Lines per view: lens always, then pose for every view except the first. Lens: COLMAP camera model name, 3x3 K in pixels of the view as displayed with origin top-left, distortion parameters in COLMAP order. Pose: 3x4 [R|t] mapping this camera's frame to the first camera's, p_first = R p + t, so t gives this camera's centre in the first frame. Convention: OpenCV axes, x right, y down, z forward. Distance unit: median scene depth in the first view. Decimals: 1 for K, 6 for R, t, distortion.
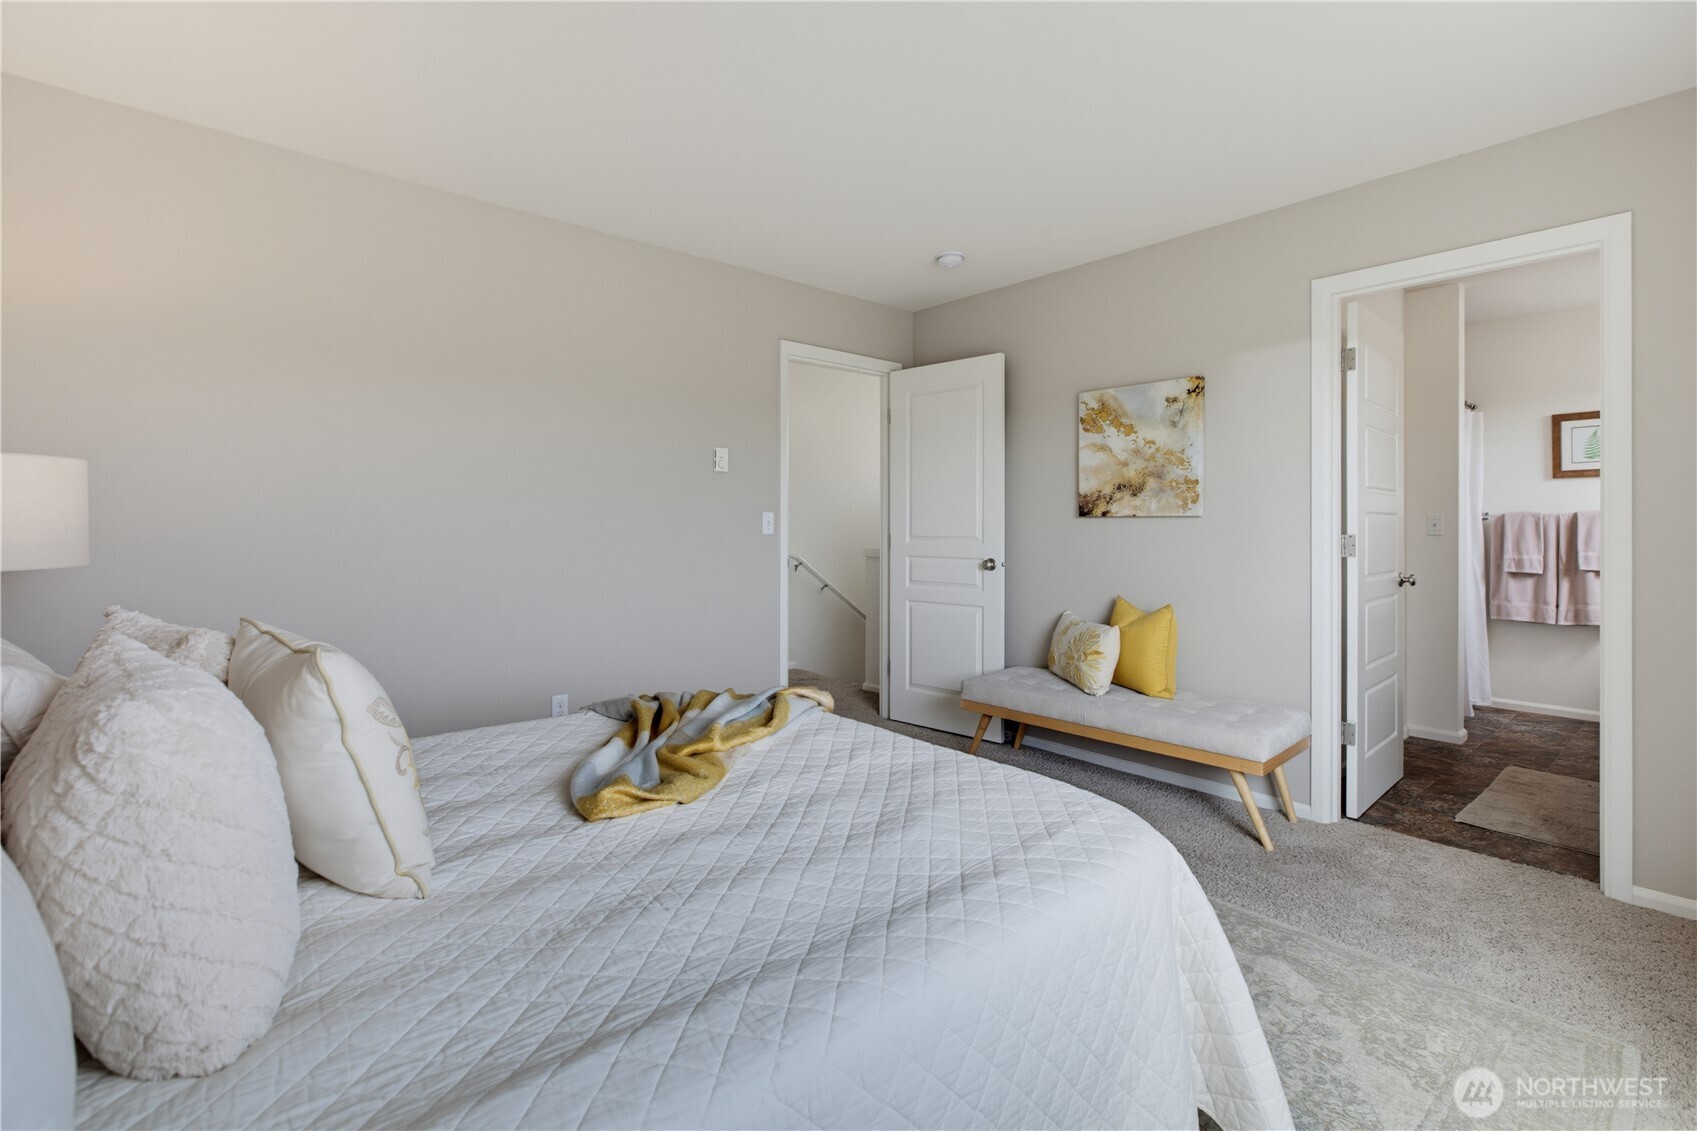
lens RADIAL K [[769.4, 0, 863.6], [0, 769.4, 522.8], [0, 0, 1]] dist [-0.008927, 0.001521]
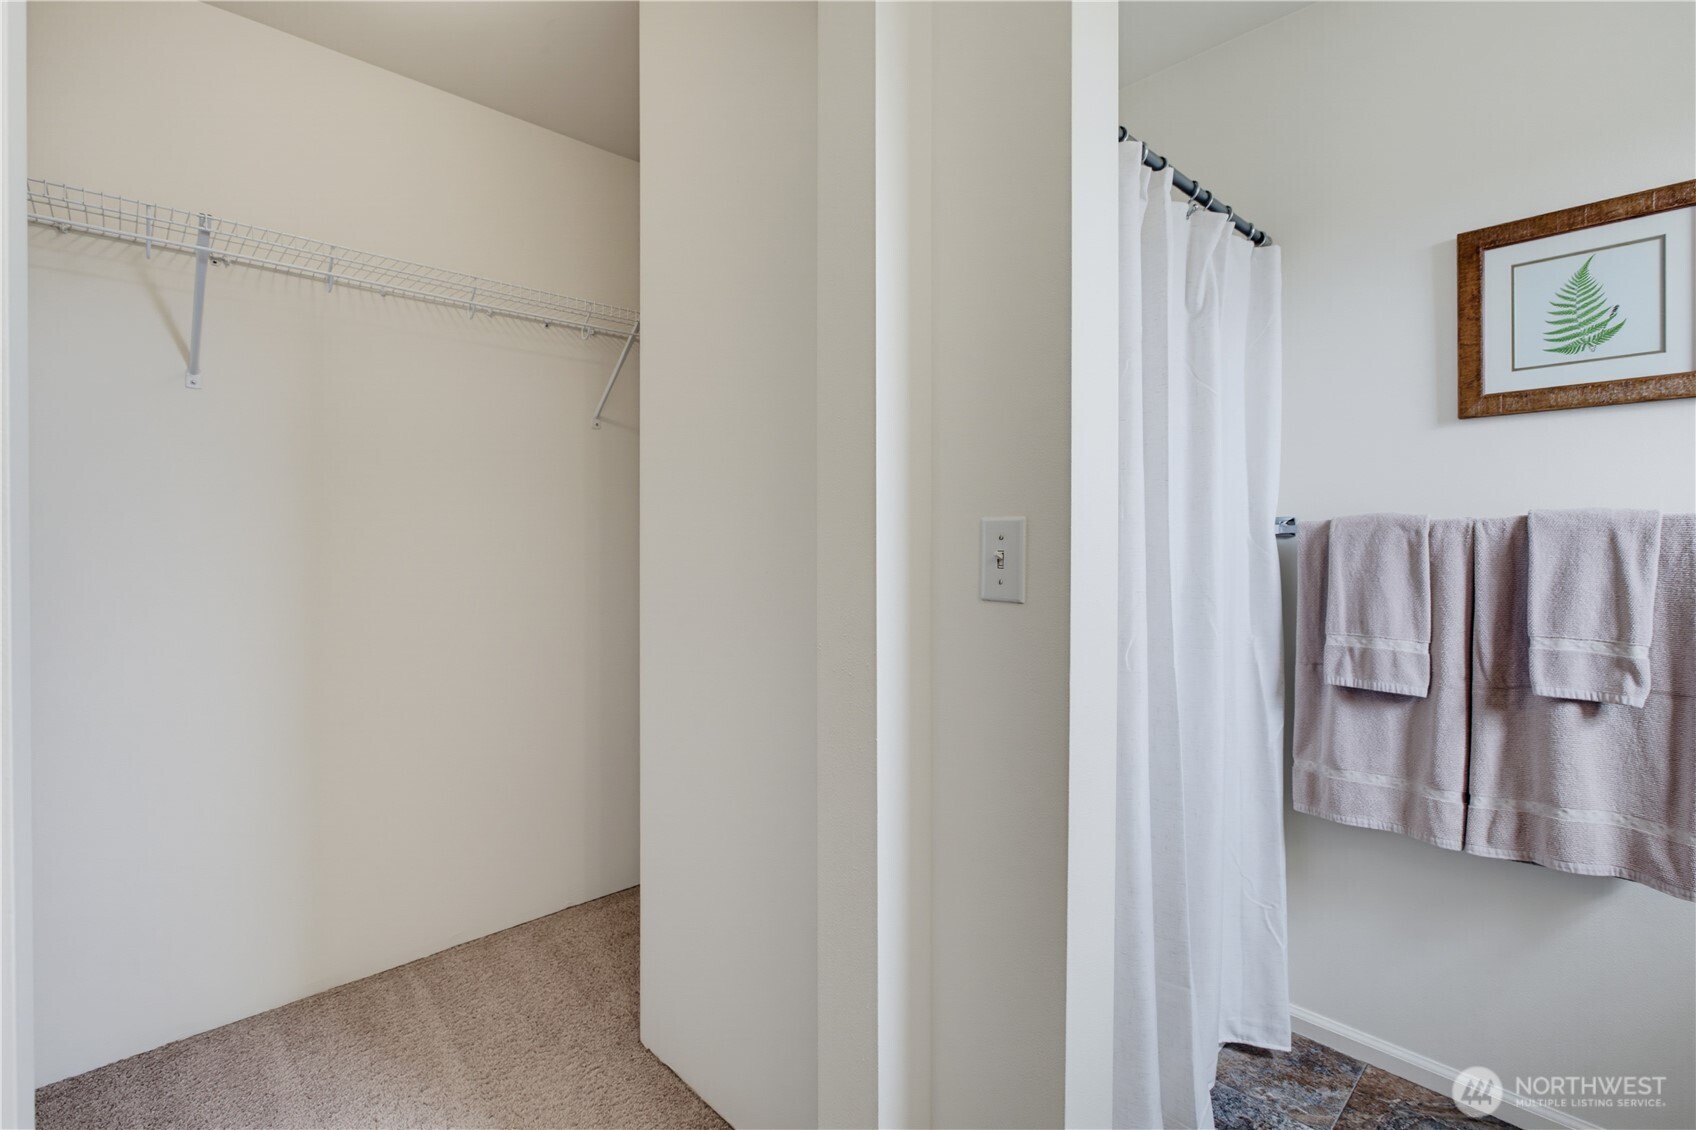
lens RADIAL K [[769.0, 0, 851.2], [0, 769.0, 544.6], [0, 0, 1]] dist [-0.008927, 0.001521]
pose [[0.999046, -0.004564, 0.043420, 0.614150], [0.003927, 0.999884, 0.014748, -0.007074], [-0.043482, -0.014564, 0.998948, 0.668237]]
